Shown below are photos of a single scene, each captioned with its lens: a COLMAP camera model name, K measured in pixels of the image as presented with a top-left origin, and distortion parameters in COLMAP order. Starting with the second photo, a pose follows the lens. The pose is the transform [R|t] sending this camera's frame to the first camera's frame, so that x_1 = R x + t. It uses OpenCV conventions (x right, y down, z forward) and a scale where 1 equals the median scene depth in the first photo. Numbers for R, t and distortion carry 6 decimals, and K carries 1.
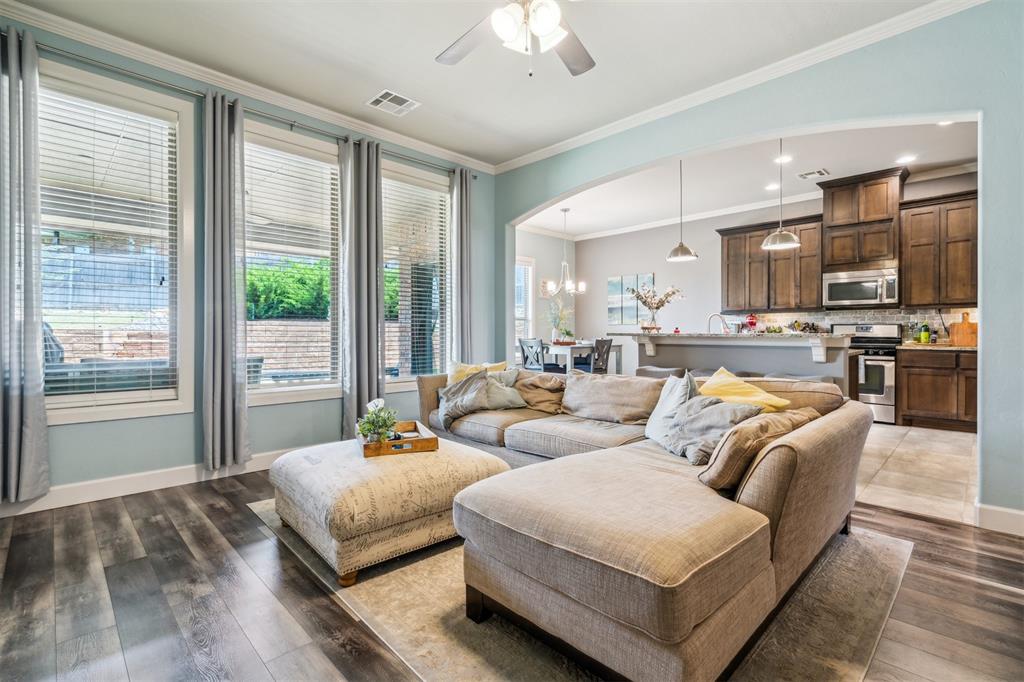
lens RADIAL K [[469.4, 0, 507.3], [0, 469.4, 332.4], [0, 0, 1]] dist [-0.002435, 0.001291]
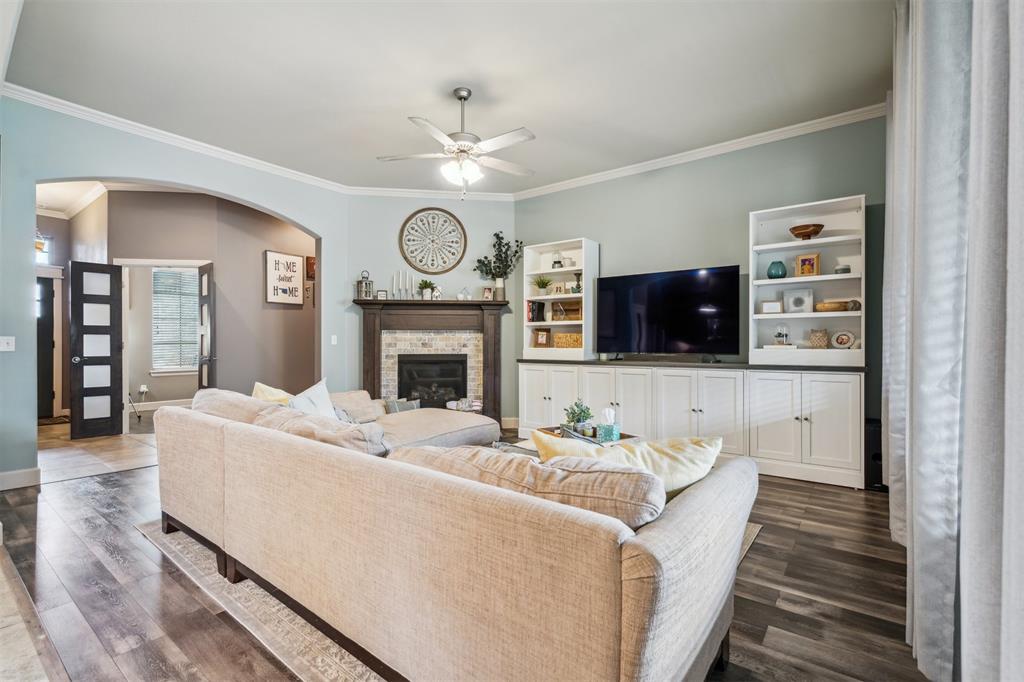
lens RADIAL K [[469.4, 0, 510.6], [0, 469.4, 344.8], [0, 0, 1]] dist [-0.002435, 0.001291]
pose [[-0.988753, -0.000401, -0.149555, 0.051516], [-0.000420, 1.000000, 0.000095, 0.000720], [0.149555, 0.000156, -0.988753, 1.066639]]
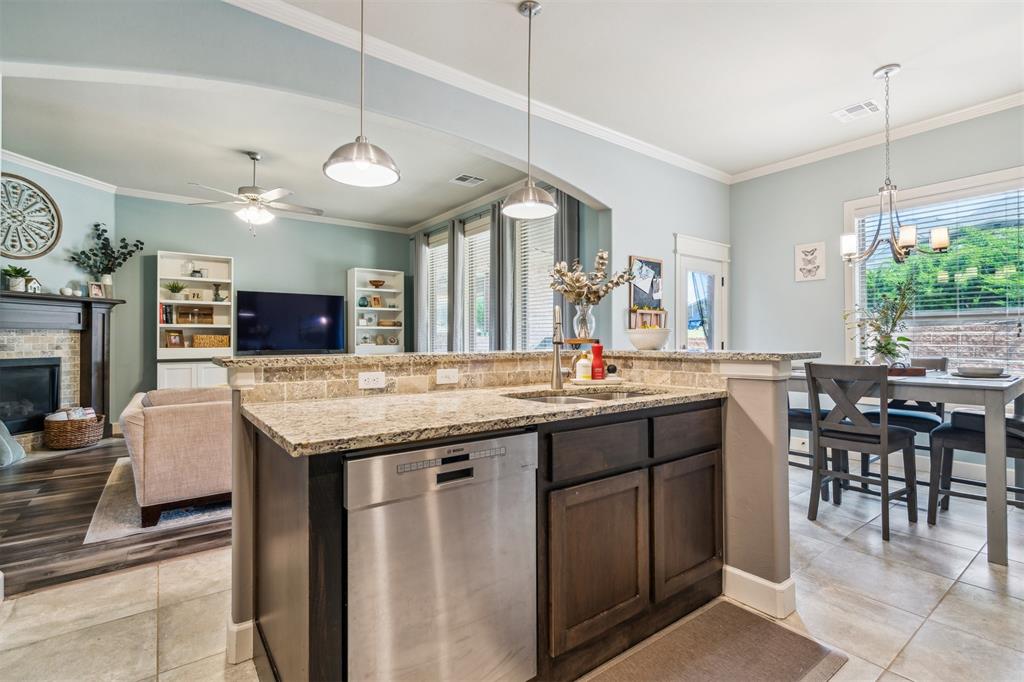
lens RADIAL K [[469.4, 0, 513.2], [0, 469.4, 336.5], [0, 0, 1]] dist [-0.002435, 0.001291]
pose [[-0.124551, -0.004507, -0.992203, 0.842910], [0.004357, 0.999978, -0.005089, -0.011079], [0.992204, -0.004957, -0.124528, 0.981844]]
